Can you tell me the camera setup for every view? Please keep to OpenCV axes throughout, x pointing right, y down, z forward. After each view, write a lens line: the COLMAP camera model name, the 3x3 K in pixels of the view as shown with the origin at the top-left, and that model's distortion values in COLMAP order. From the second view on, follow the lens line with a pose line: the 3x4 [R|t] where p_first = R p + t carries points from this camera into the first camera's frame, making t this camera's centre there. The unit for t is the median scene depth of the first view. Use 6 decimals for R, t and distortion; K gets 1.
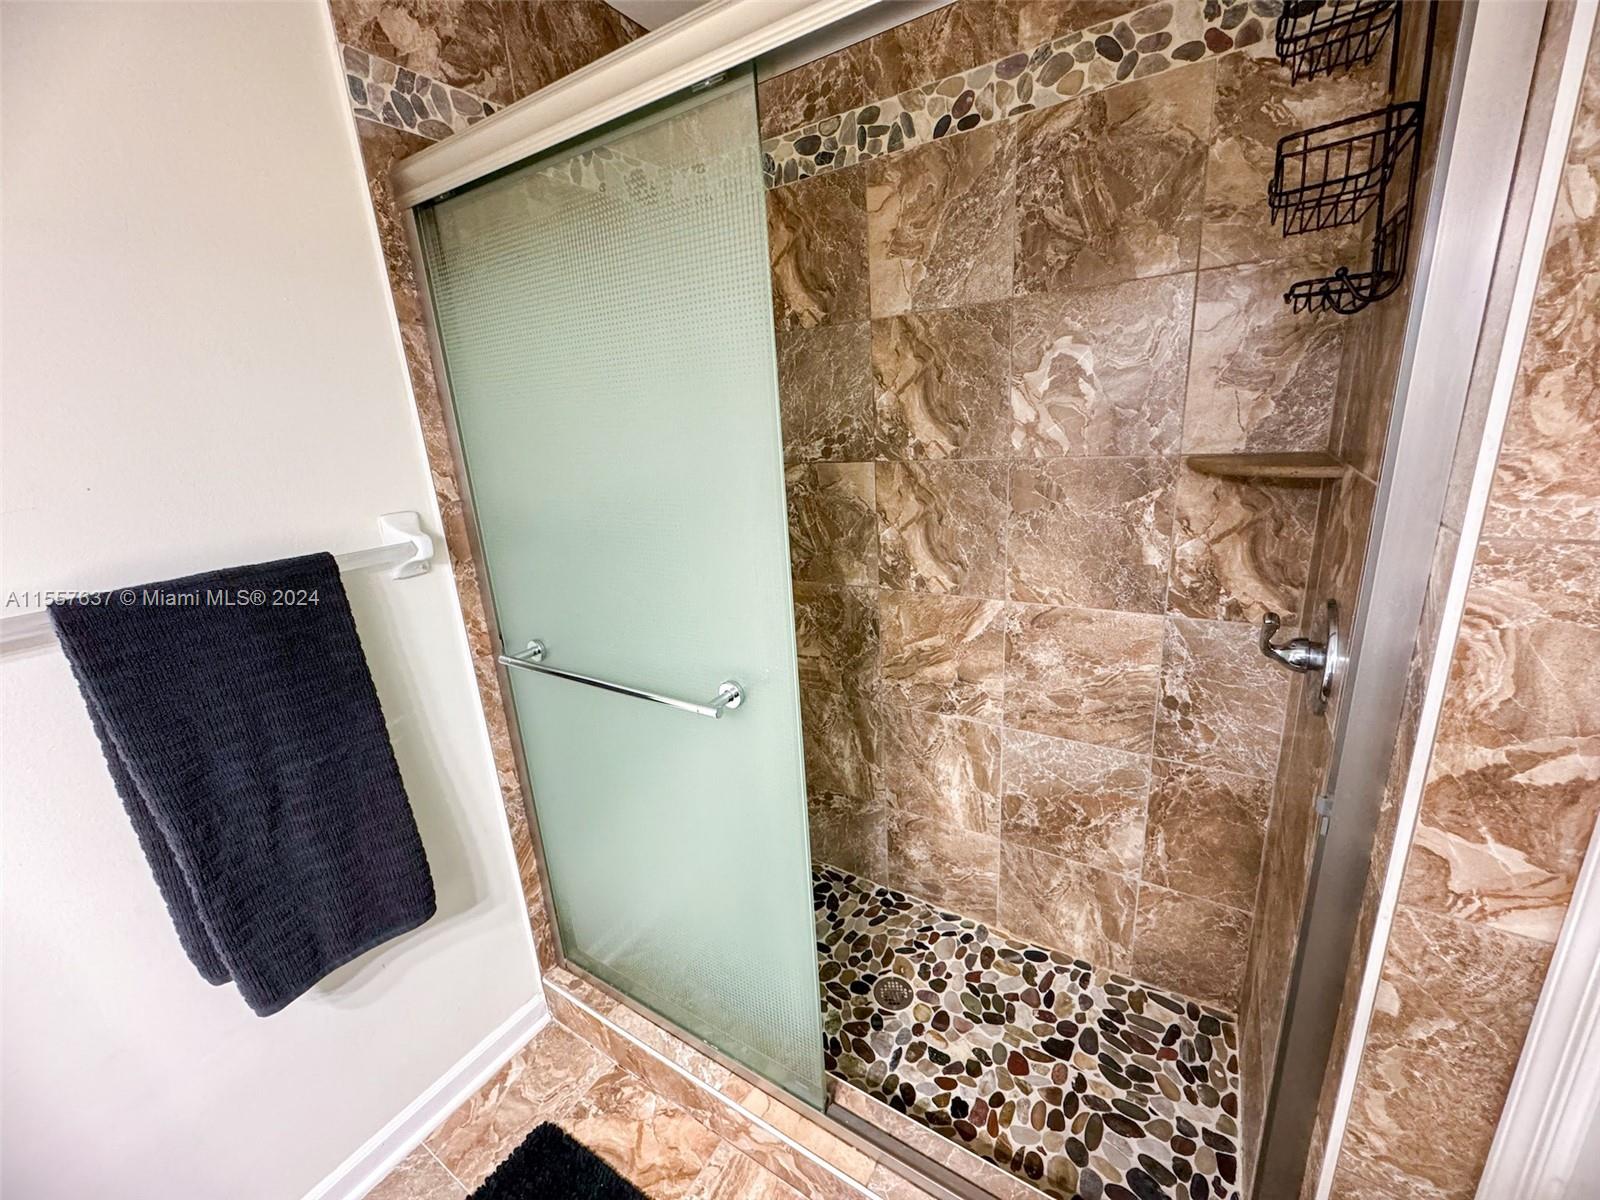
lens RADIAL K [[639.7, 0, 801.6], [0, 639.7, 596.8], [0, 0, 1]] dist [0.001955, -0.000112]
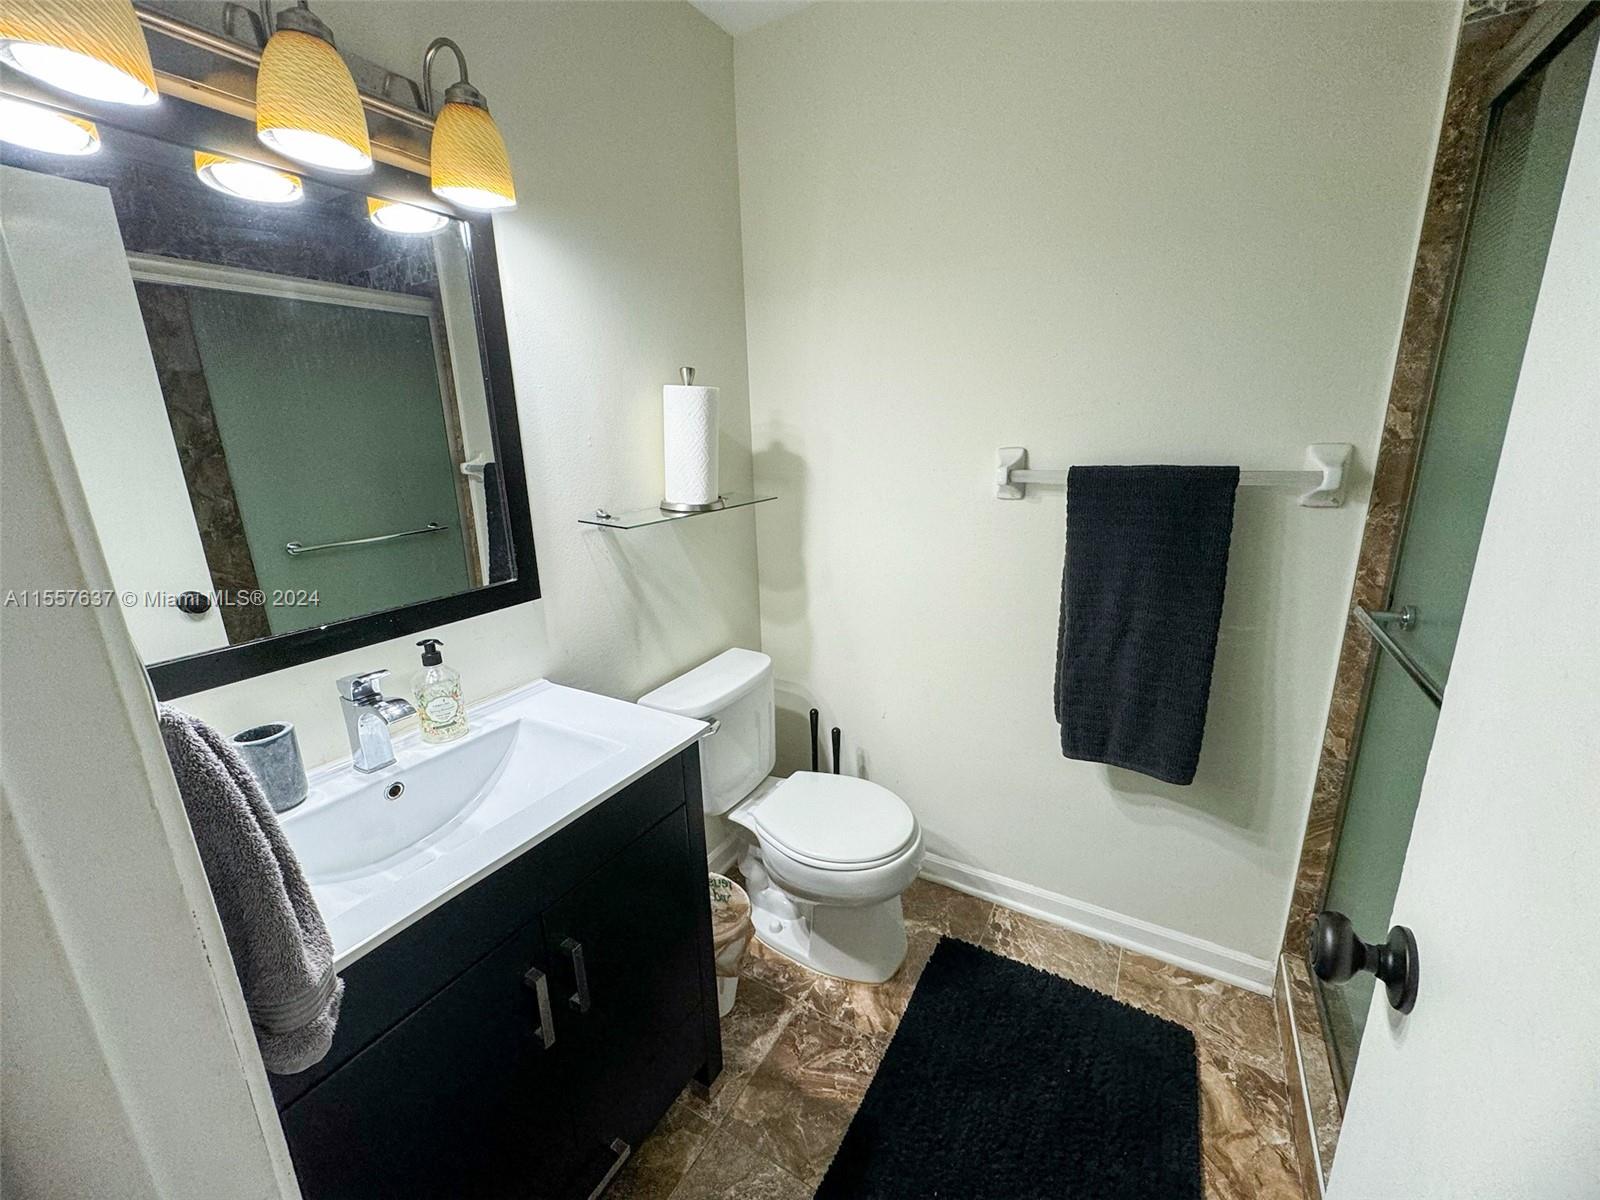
lens RADIAL K [[639.7, 0, 798.4], [0, 639.7, 599.0], [0, 0, 1]] dist [0.001955, -0.000112]
pose [[0.031039, 0.310043, -0.950216, 0.373975], [-0.247665, 0.923413, 0.293208, 0.009908], [0.968348, 0.226234, 0.105449, 0.100517]]
